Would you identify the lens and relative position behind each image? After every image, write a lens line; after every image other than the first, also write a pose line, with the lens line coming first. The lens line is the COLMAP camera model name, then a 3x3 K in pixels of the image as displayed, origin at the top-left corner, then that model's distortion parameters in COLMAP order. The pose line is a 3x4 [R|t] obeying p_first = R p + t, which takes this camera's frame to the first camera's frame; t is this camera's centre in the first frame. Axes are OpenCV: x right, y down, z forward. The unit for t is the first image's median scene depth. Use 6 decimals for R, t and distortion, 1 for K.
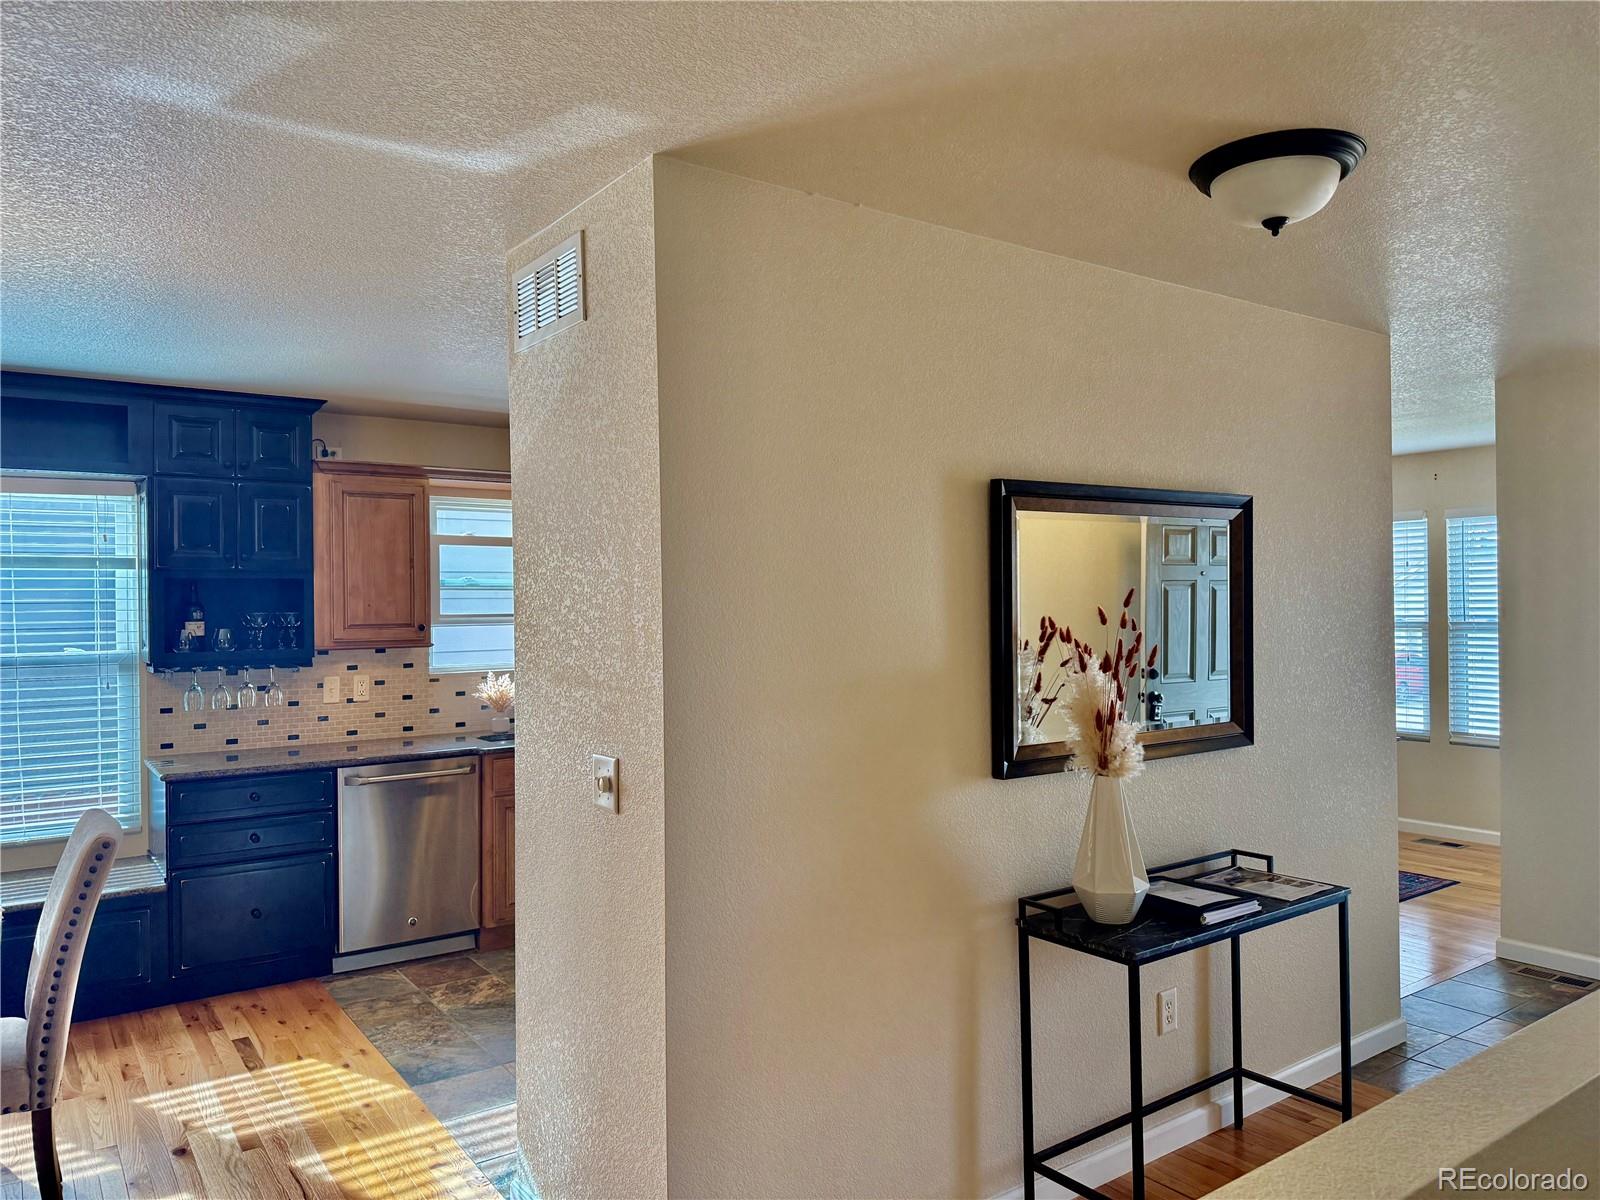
lens RADIAL K [[1121.1, 0, 791.5], [0, 1121.1, 609.1], [0, 0, 1]] dist [0.073674, -0.170005]
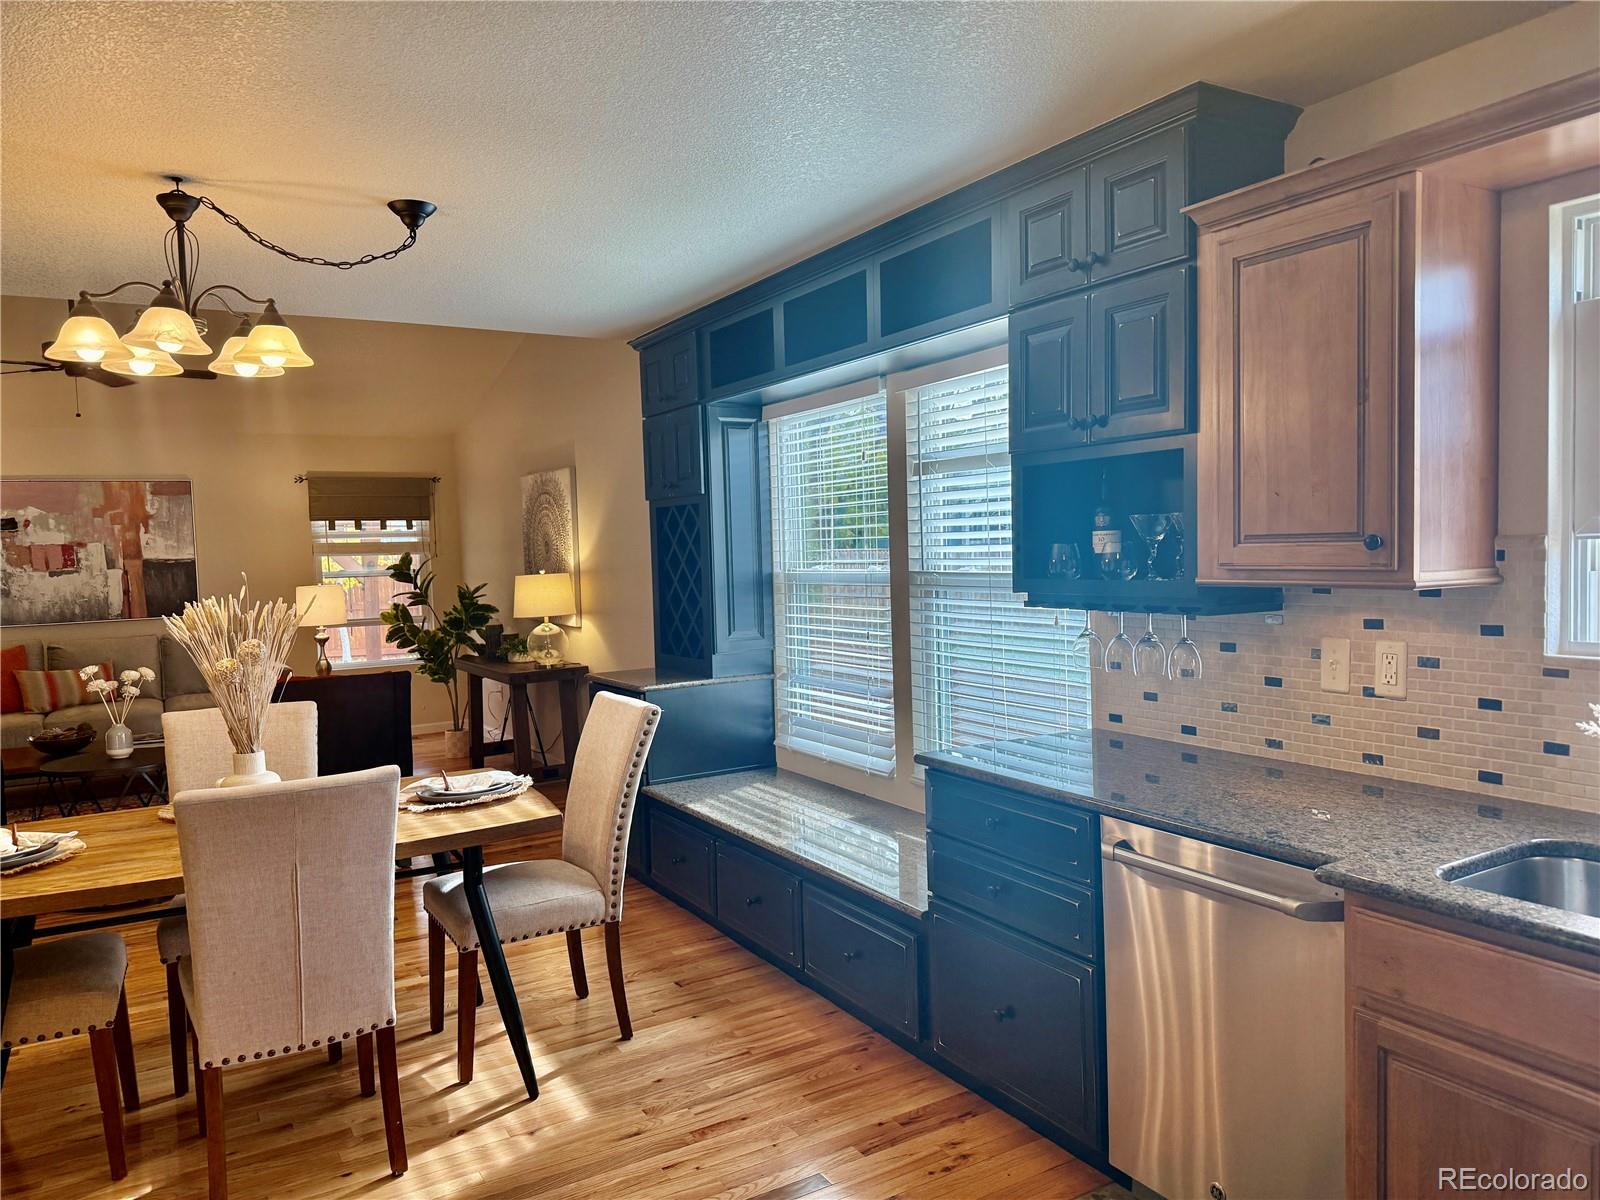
lens RADIAL K [[1112.4, 0, 796.4], [0, 1112.4, 612.8], [0, 0, 1]] dist [0.029741, -0.044373]
pose [[-0.074213, 0.075788, -0.994358, 0.099178], [0.027239, 0.996890, 0.073948, 0.005732], [0.996870, -0.021598, -0.076047, 0.810258]]
